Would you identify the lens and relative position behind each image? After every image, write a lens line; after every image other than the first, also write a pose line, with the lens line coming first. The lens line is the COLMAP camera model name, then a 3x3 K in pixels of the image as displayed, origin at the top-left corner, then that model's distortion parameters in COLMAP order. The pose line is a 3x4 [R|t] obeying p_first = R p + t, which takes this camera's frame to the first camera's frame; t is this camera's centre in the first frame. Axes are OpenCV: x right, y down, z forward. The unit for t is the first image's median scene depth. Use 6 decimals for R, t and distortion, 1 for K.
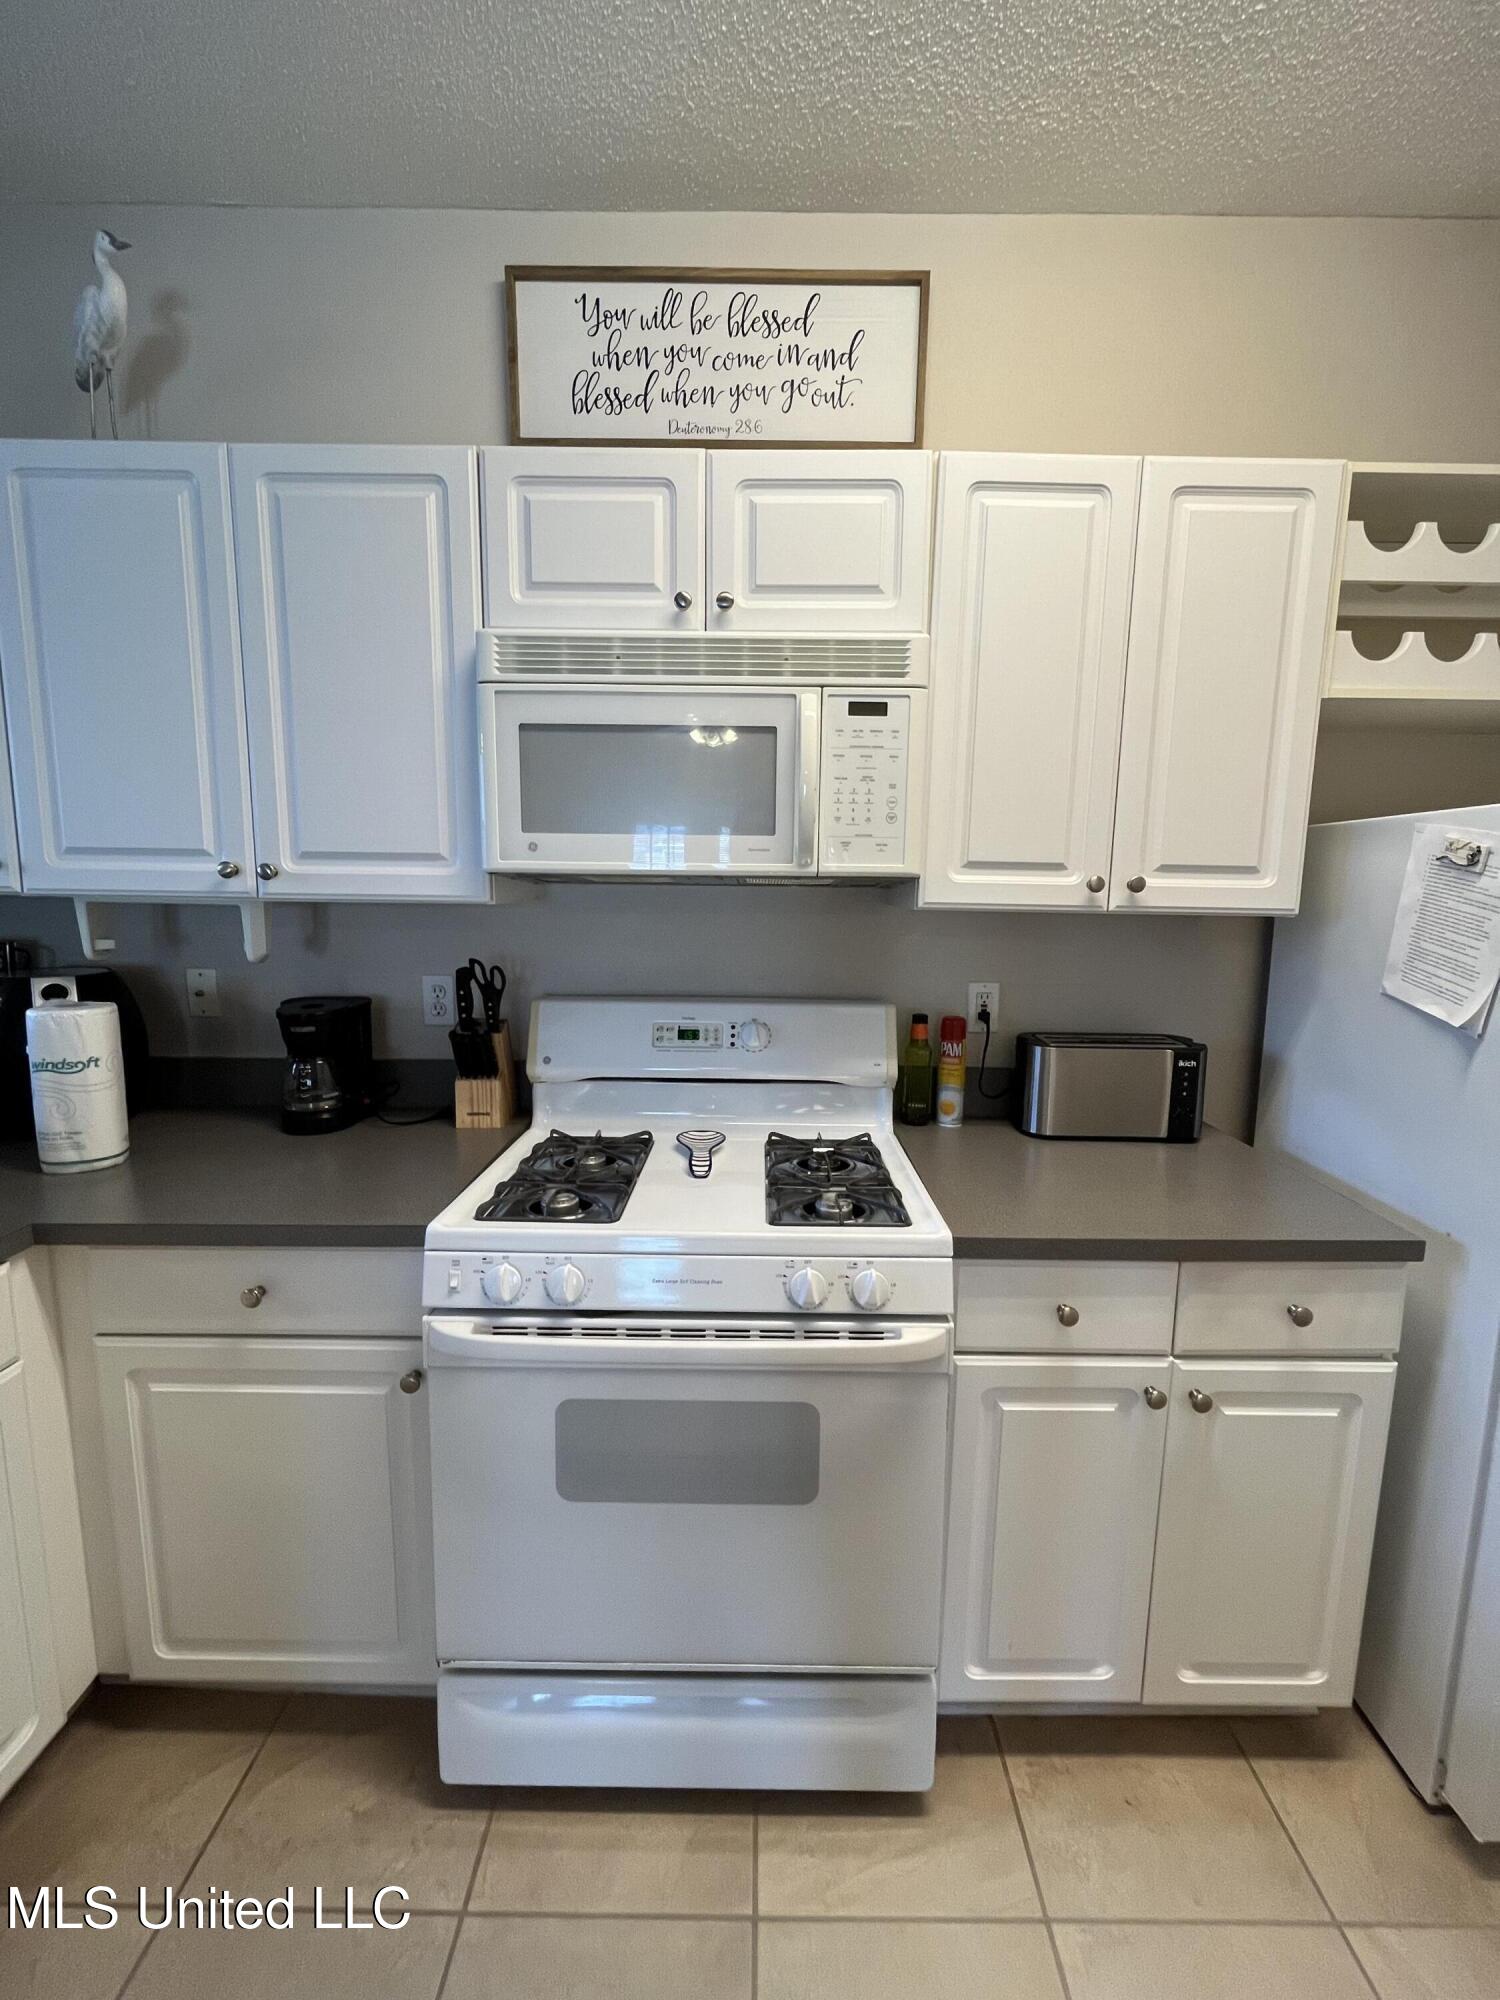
lens RADIAL K [[818.6, 0, 761.4], [0, 818.6, 999.9], [0, 0, 1]] dist [-0.000878, -0.001346]
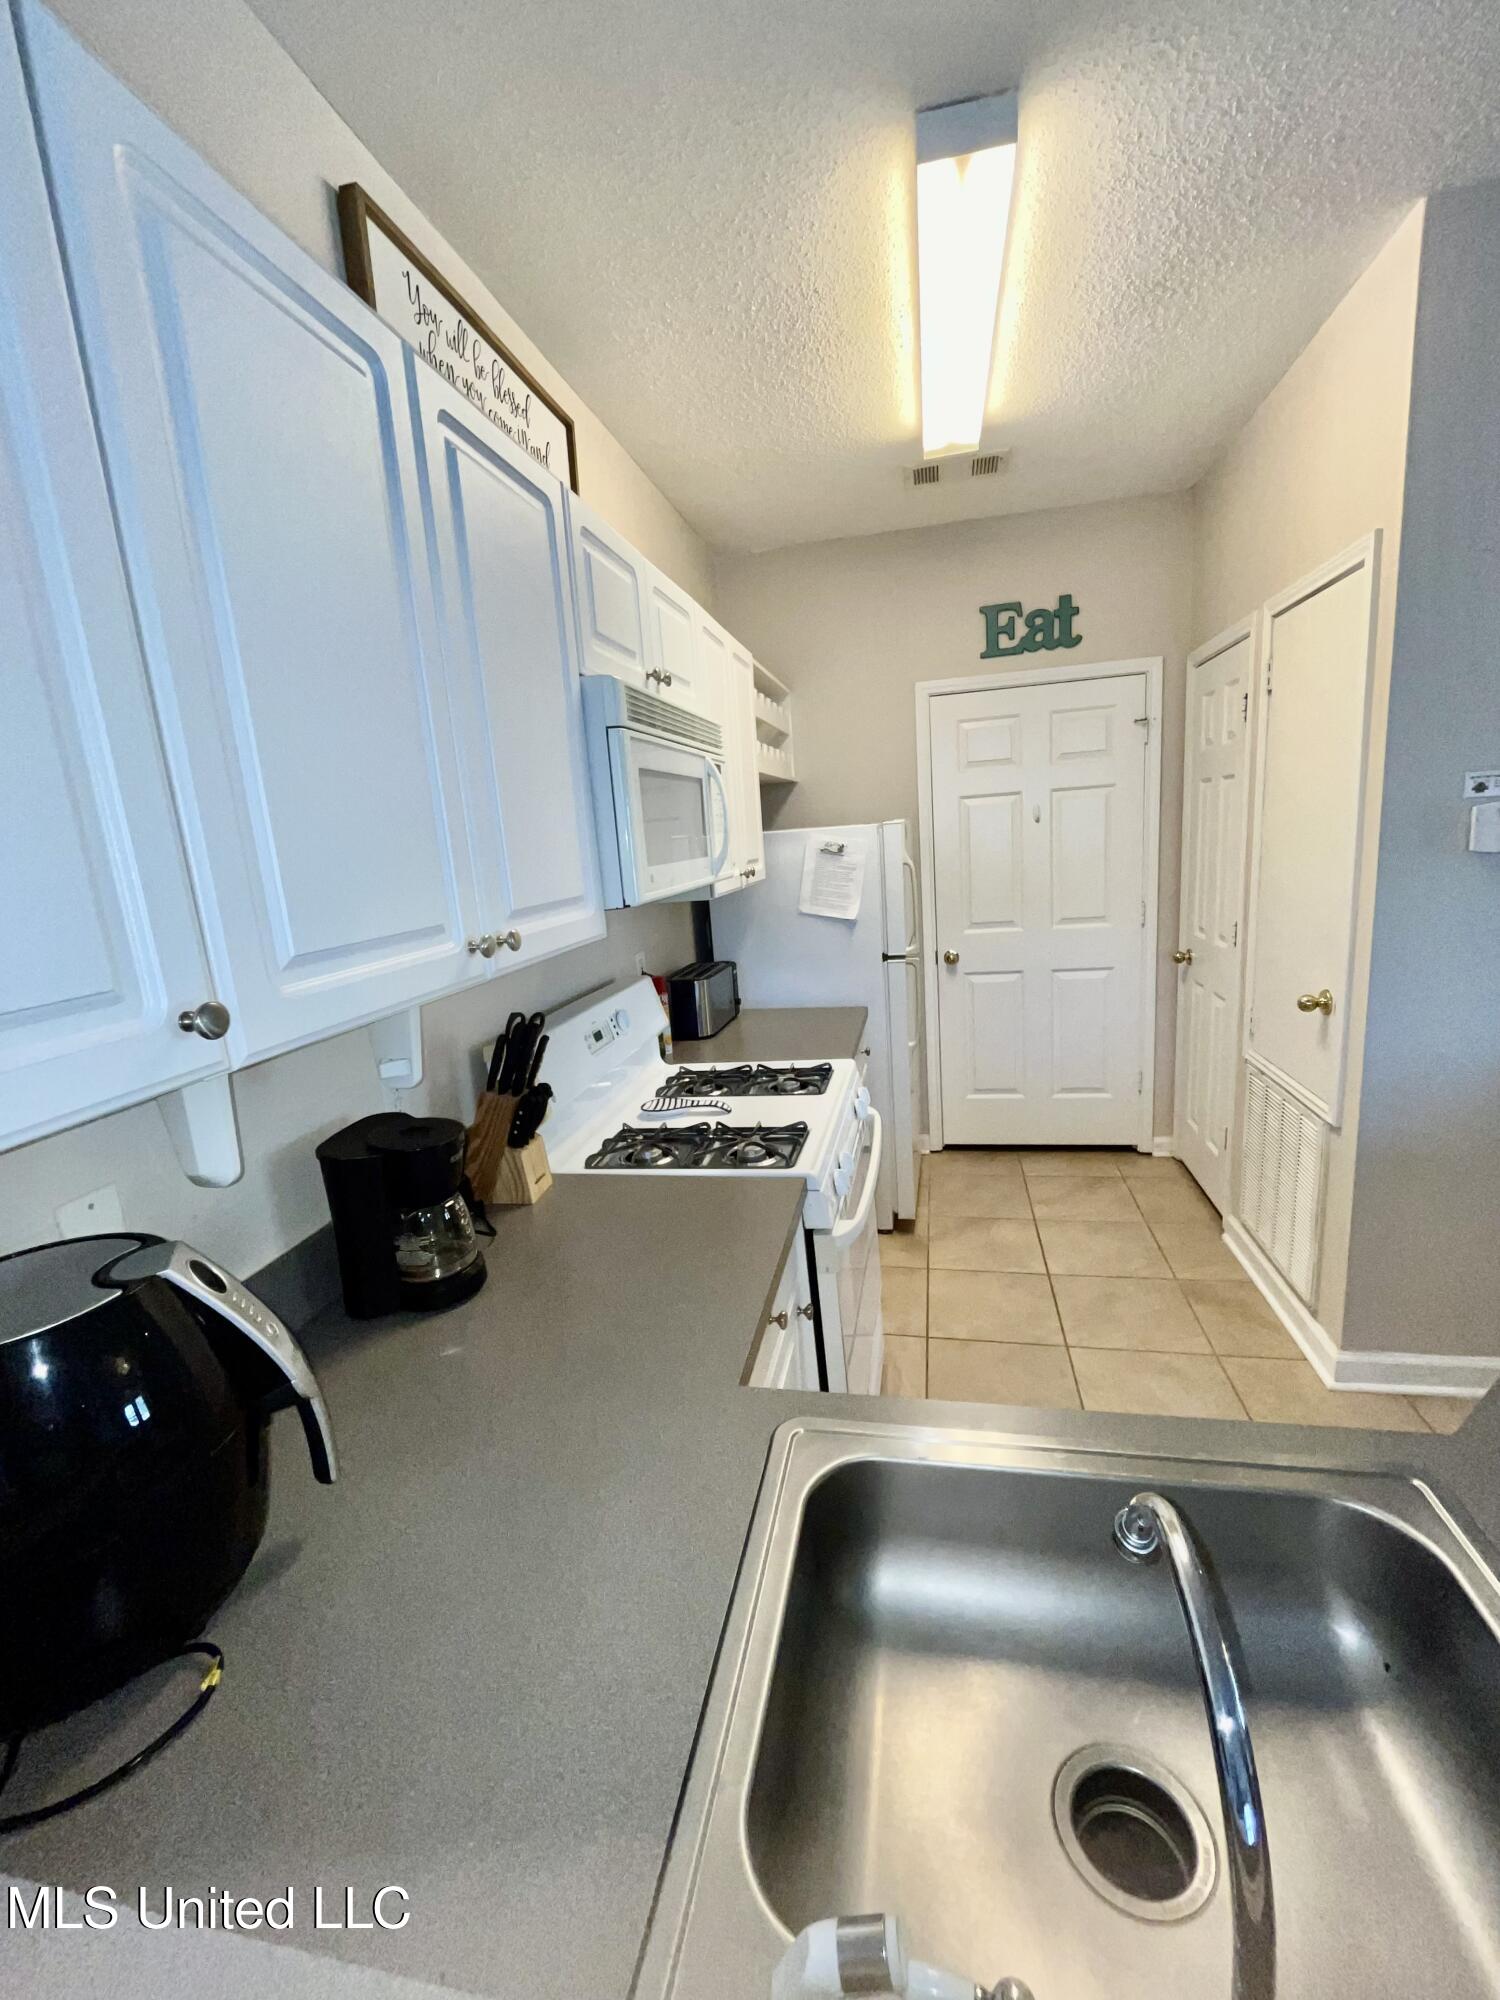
lens RADIAL K [[818.6, 0, 761.4], [0, 818.6, 999.9], [0, 0, 1]] dist [-0.000878, -0.001346]
pose [[0.199571, -0.224905, 0.953724, -1.265570], [0.200943, 0.962012, 0.184811, -0.191481], [-0.959059, 0.154761, 0.237183, 0.576824]]
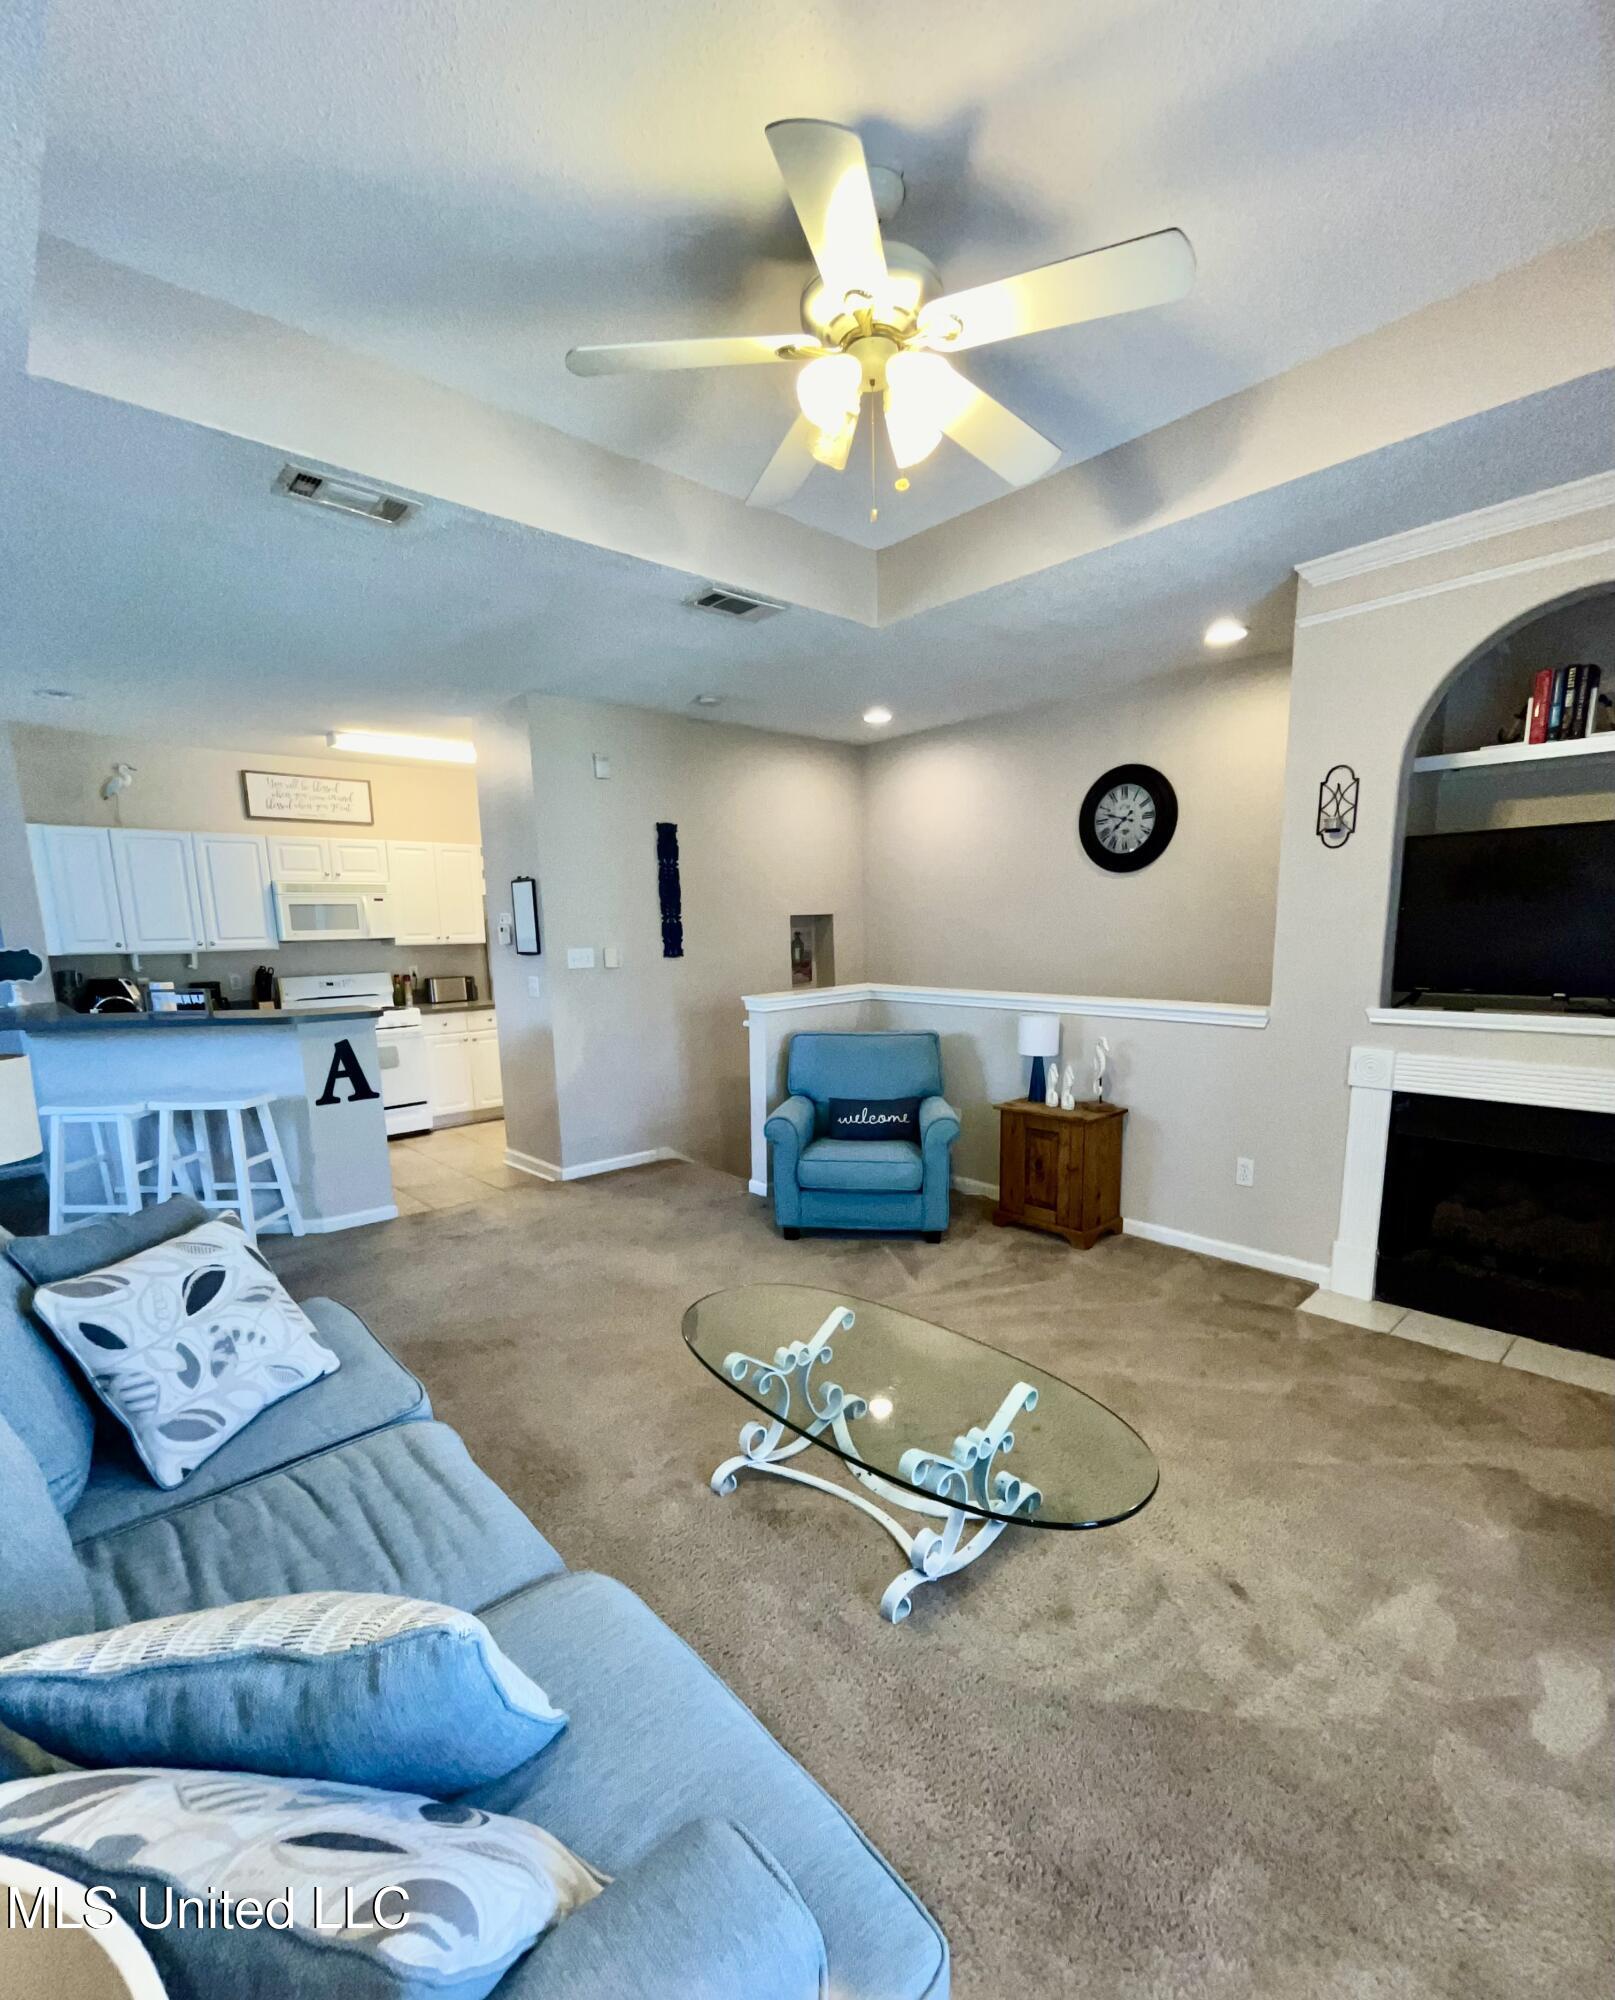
lens RADIAL K [[883.6, 0, 821.4], [0, 883.6, 1077.3], [0, 0, 1]] dist [-0.002152, -0.000108]
pose [[0.726253, -0.147129, 0.671497, -1.329833], [0.124627, 0.988820, 0.081867, 0.447758], [-0.676035, 0.024231, 0.736471, -3.691143]]
